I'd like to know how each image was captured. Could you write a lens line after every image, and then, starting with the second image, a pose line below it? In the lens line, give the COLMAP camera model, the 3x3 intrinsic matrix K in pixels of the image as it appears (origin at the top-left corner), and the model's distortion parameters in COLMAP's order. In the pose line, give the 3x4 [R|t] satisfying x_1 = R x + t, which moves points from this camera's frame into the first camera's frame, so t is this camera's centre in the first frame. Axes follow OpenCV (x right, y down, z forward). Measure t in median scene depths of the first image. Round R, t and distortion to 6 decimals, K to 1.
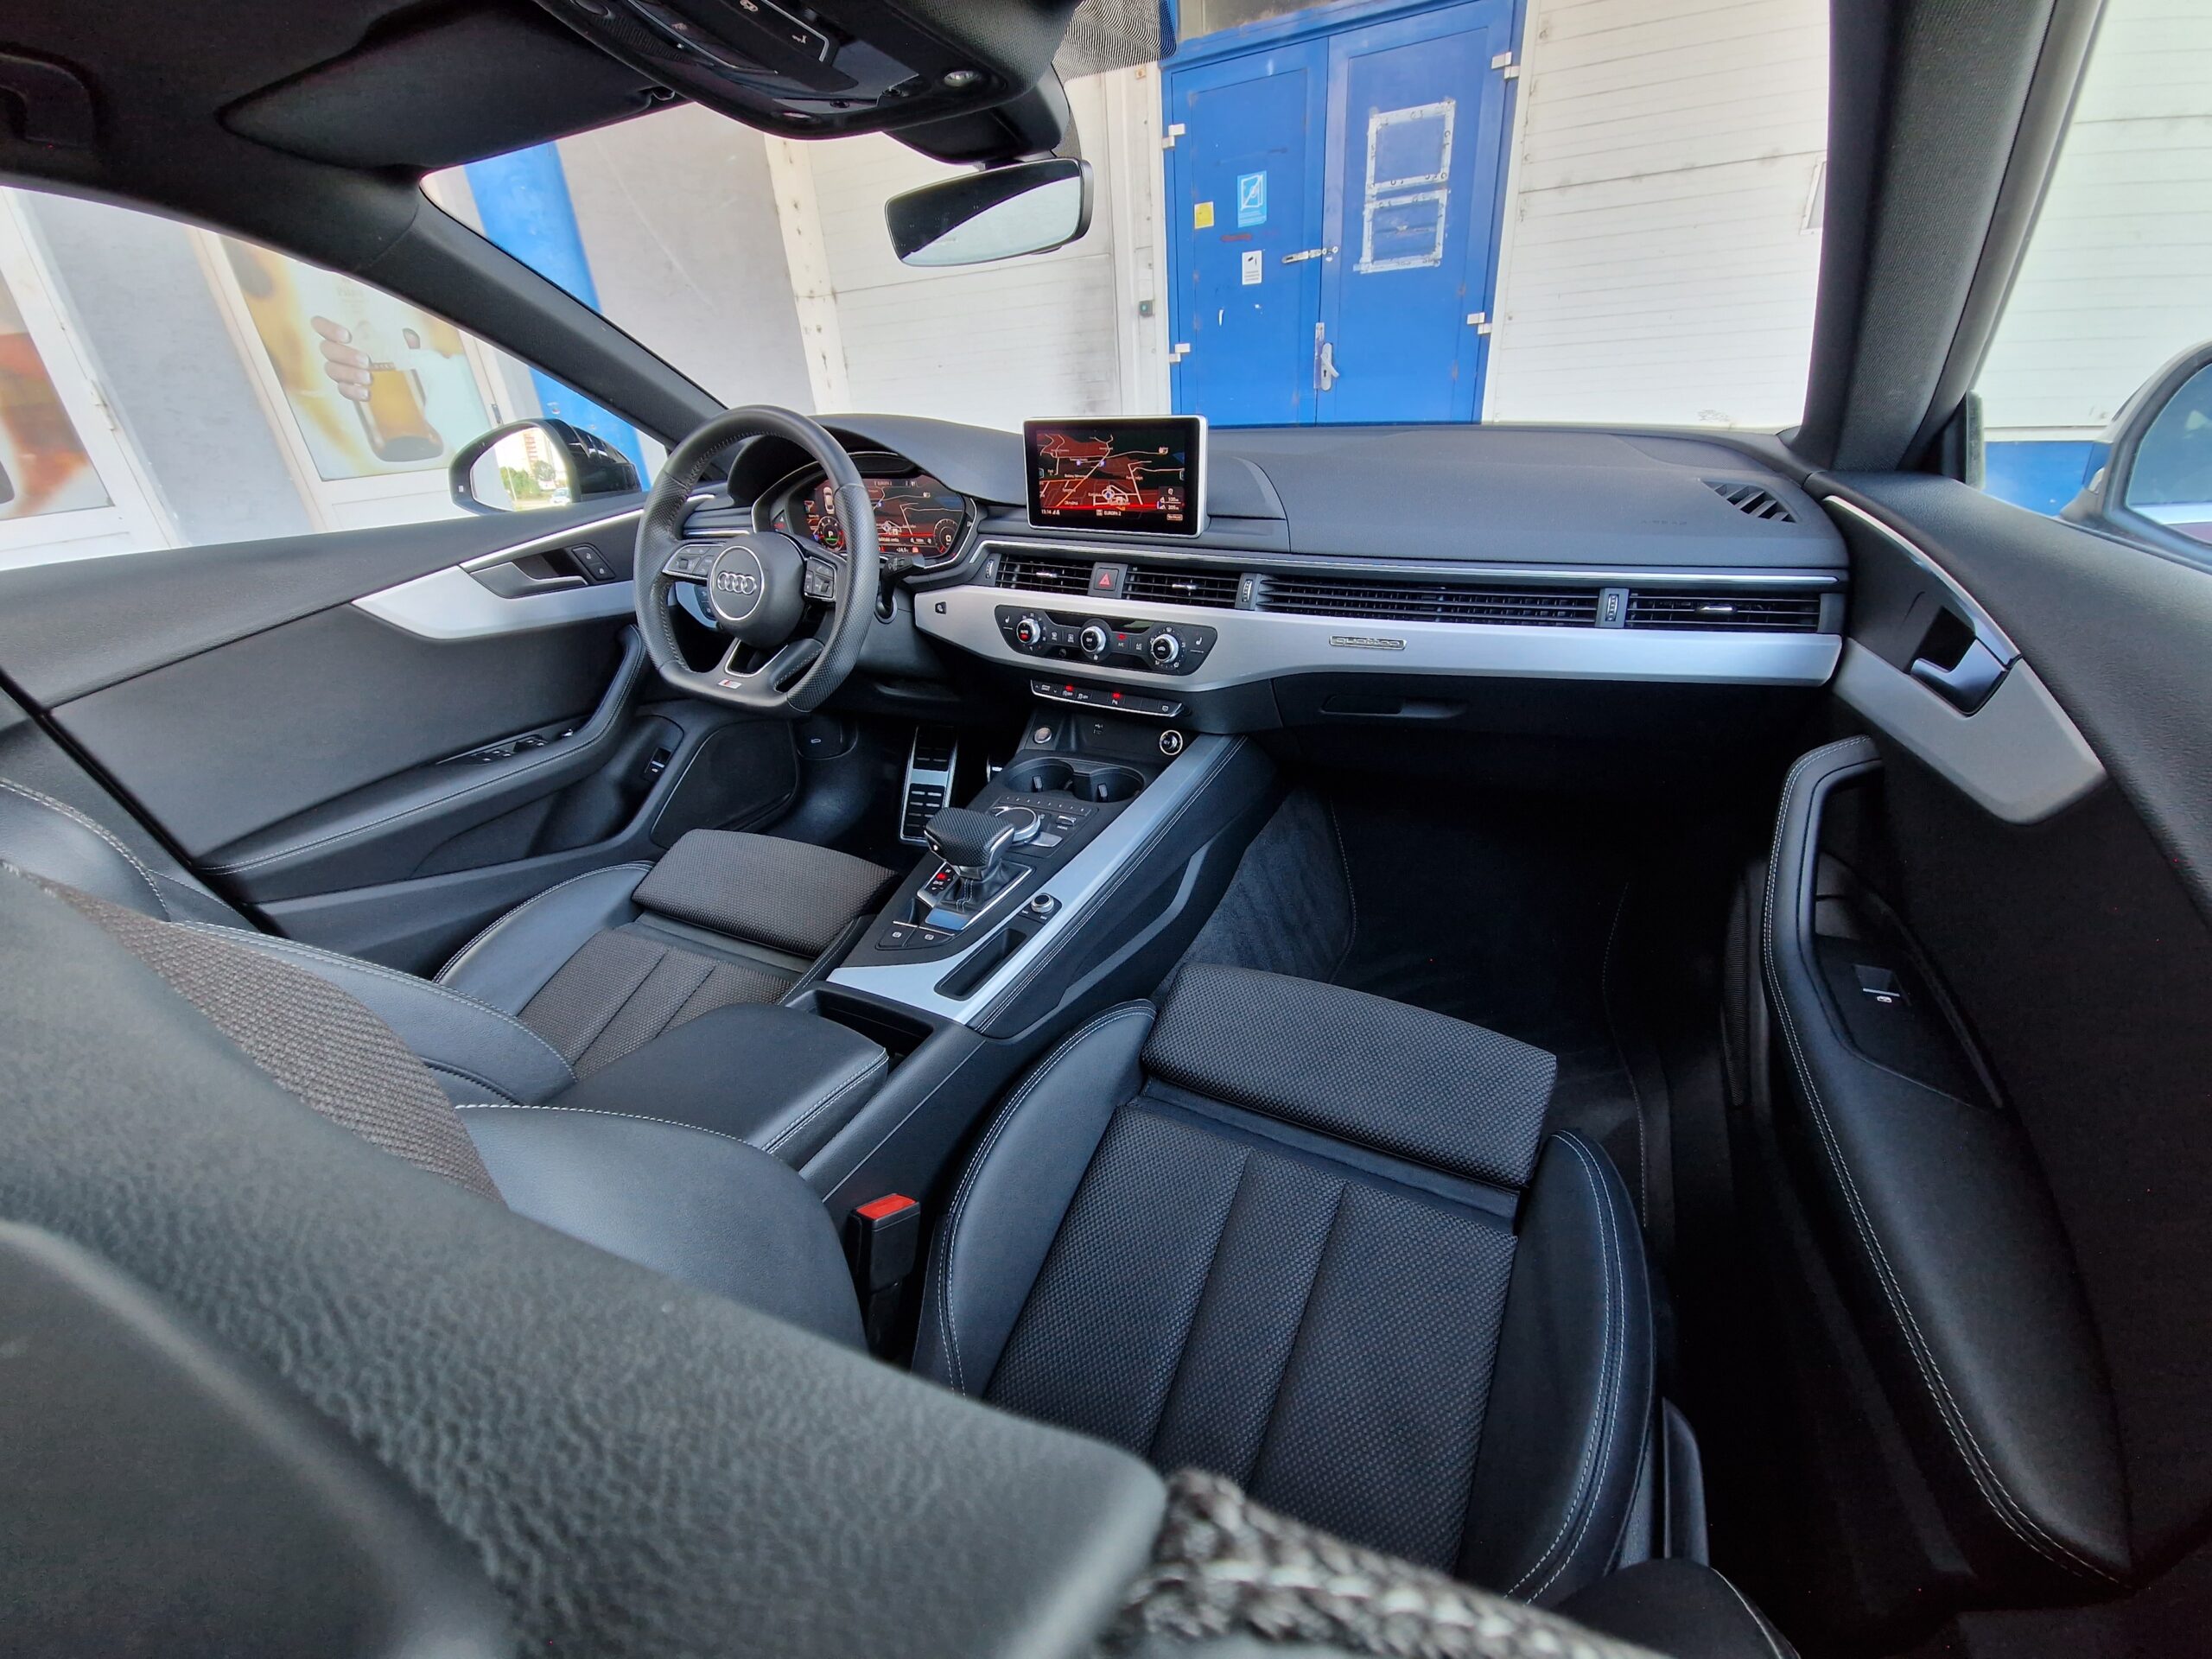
lens RADIAL K [[898.8, 0, 1102.6], [0, 898.8, 839.1], [0, 0, 1]] dist [0.022866, -0.014844]
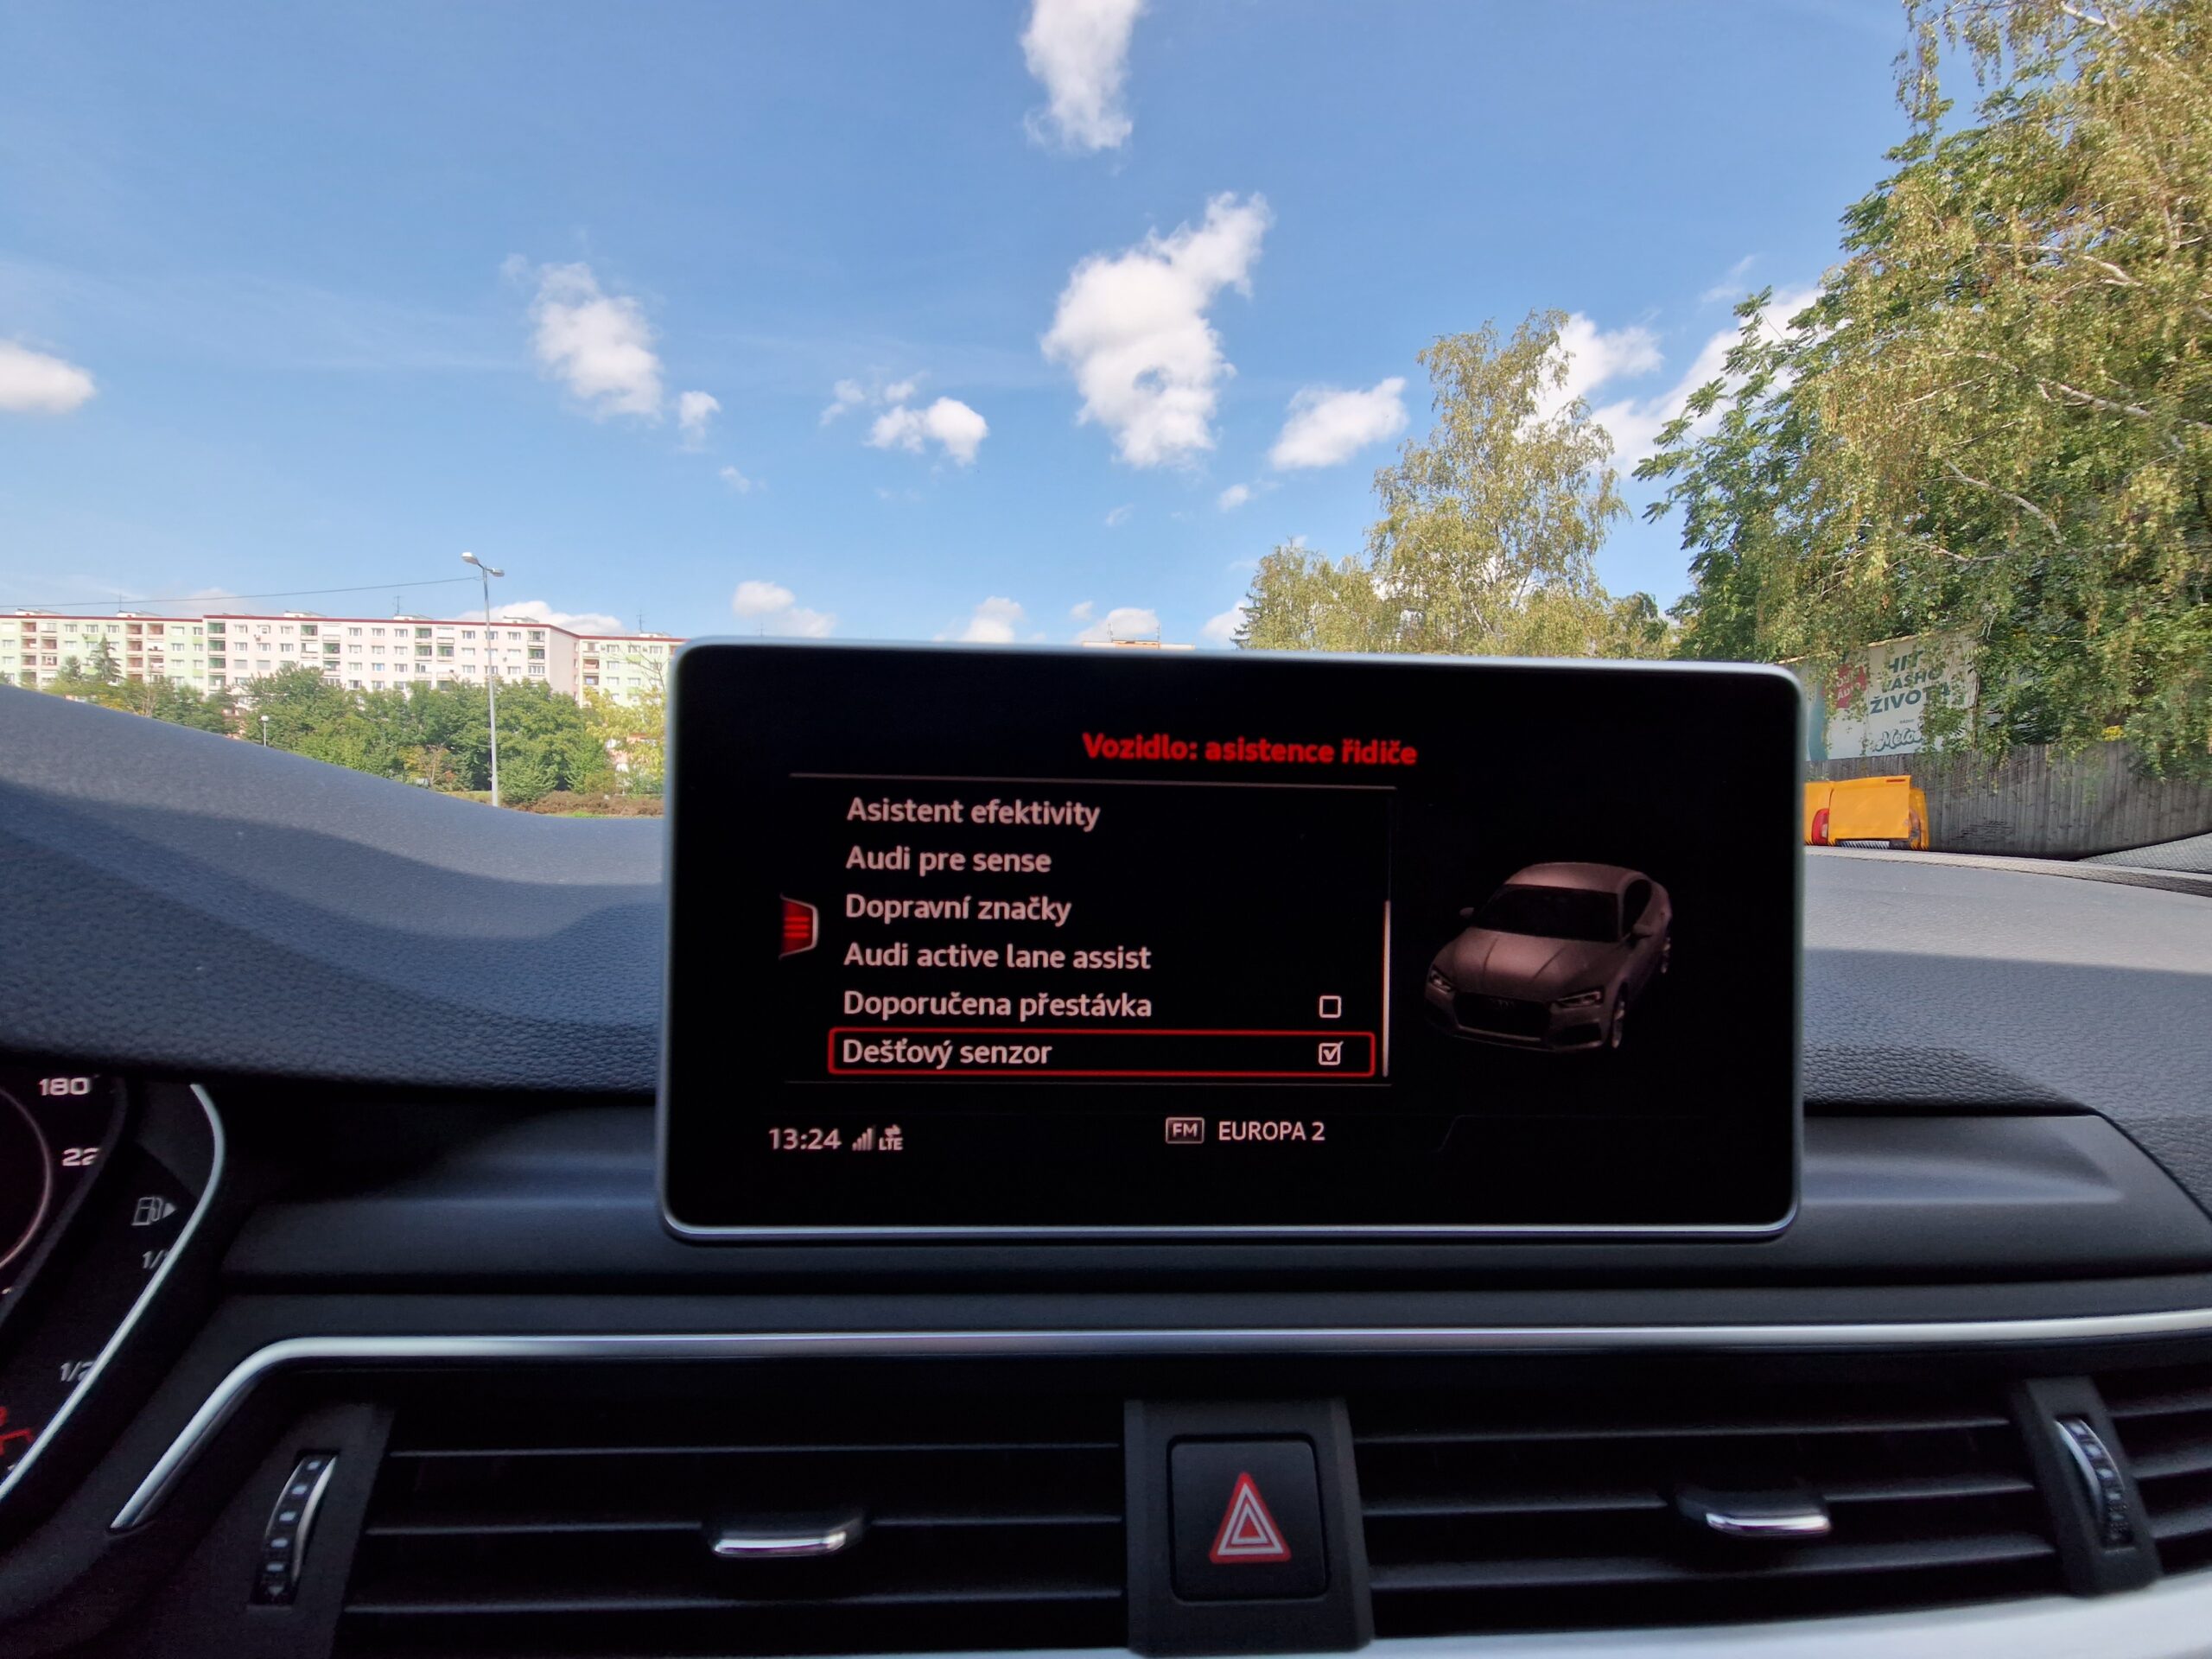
lens RADIAL K [[885.4, 0, 1091.7], [0, 885.4, 834.5], [0, 0, 1]] dist [0.022620, -0.014074]
pose [[0.805659, 0.049313, 0.590324, -0.117896], [0.222919, 0.898040, -0.379252, -0.331796], [-0.548836, 0.437142, 0.712521, 0.809753]]
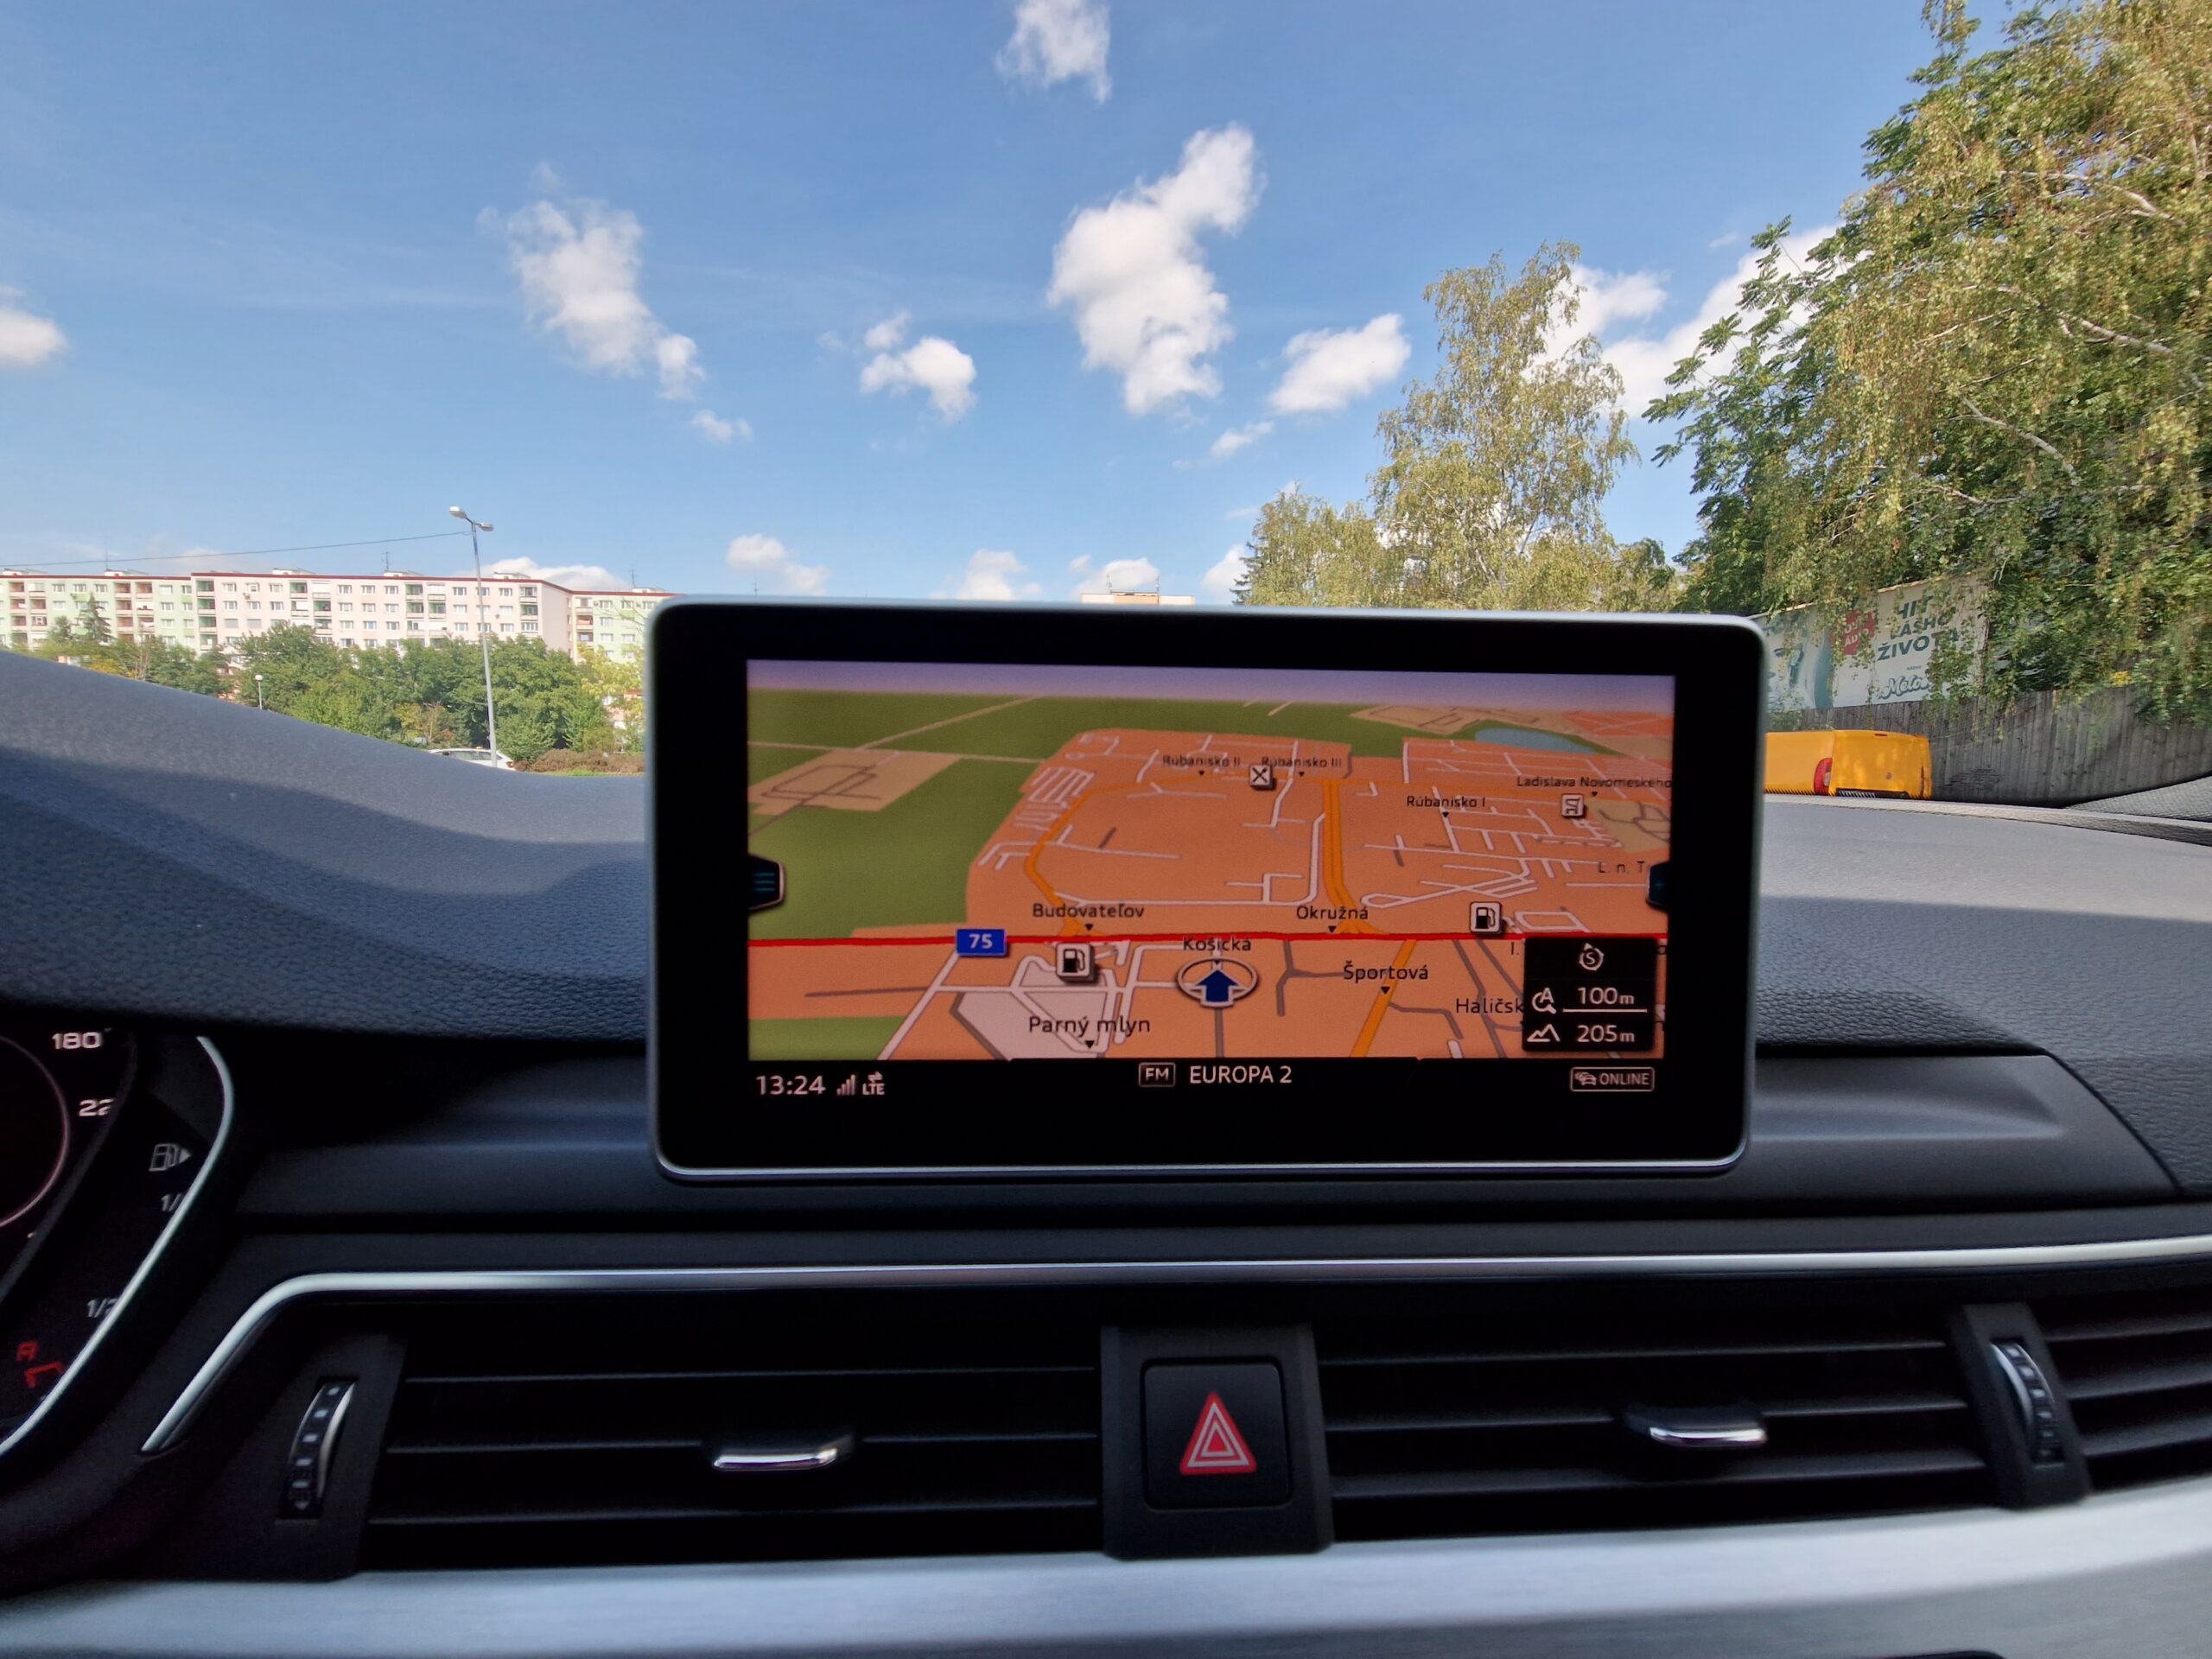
lens RADIAL K [[885.5, 0, 1091.0], [0, 885.5, 833.9], [0, 0, 1]] dist [0.024412, -0.015226]
pose [[0.806773, 0.013556, 0.590706, -0.115856], [0.229061, 0.914378, -0.333831, -0.329285], [-0.544654, 0.404634, 0.734591, 0.804158]]
